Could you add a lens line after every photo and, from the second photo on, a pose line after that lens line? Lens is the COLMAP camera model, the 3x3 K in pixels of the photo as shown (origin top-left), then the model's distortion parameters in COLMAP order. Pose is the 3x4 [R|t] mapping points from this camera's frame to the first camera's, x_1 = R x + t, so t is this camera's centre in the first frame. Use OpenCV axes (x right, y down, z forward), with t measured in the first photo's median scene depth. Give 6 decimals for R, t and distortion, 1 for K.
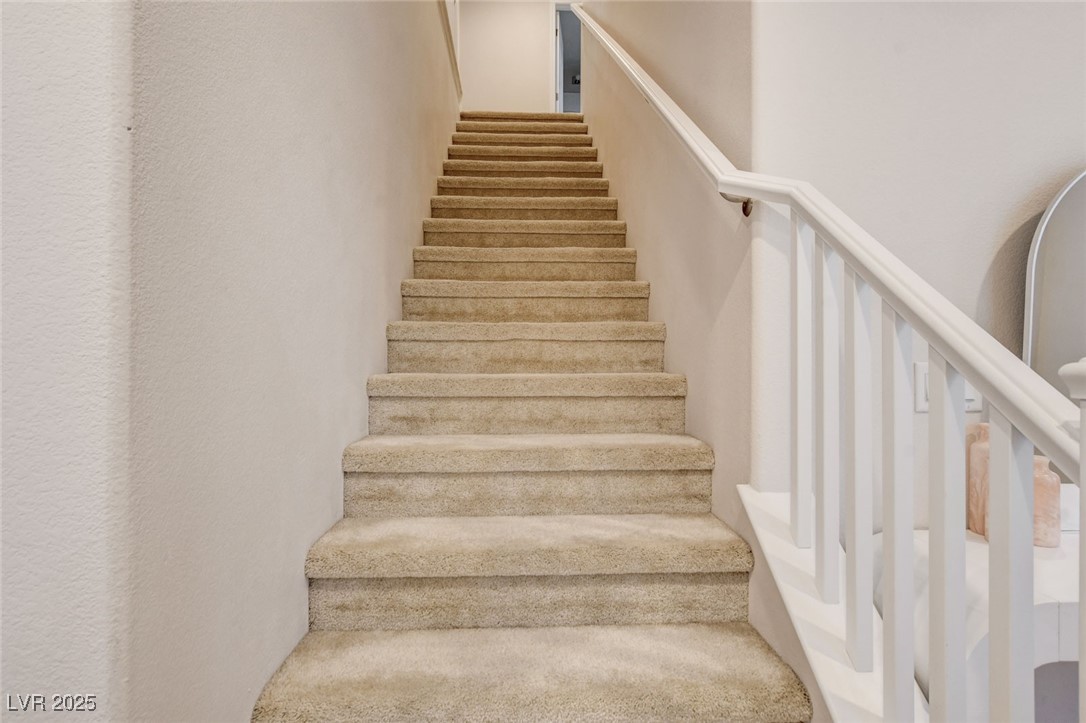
lens RADIAL K [[532.6, 0, 543.3], [0, 532.6, 357.1], [0, 0, 1]] dist [-0.012836, 0.000348]
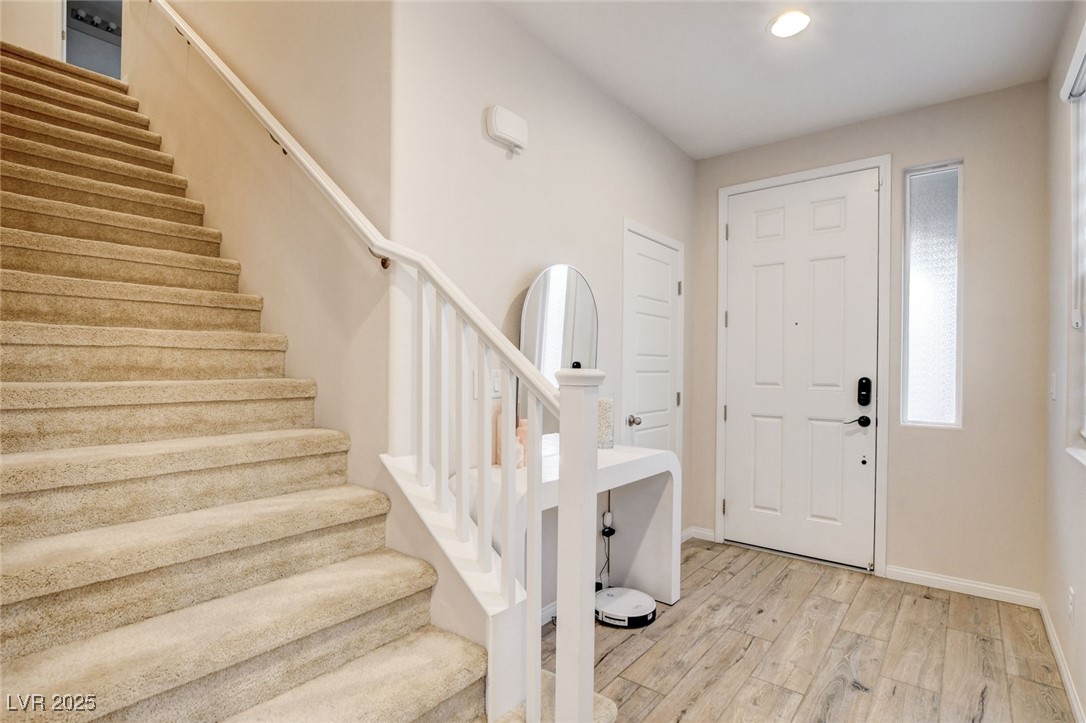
lens RADIAL K [[511.7, 0, 538.7], [0, 511.7, 370.3], [0, 0, 1]] dist [-0.026211, 0.001040]
pose [[0.666482, -0.001150, 0.745521, -0.318469], [-0.008796, 0.999917, 0.009407, -0.005171], [-0.745470, -0.012827, 0.666416, -0.205267]]
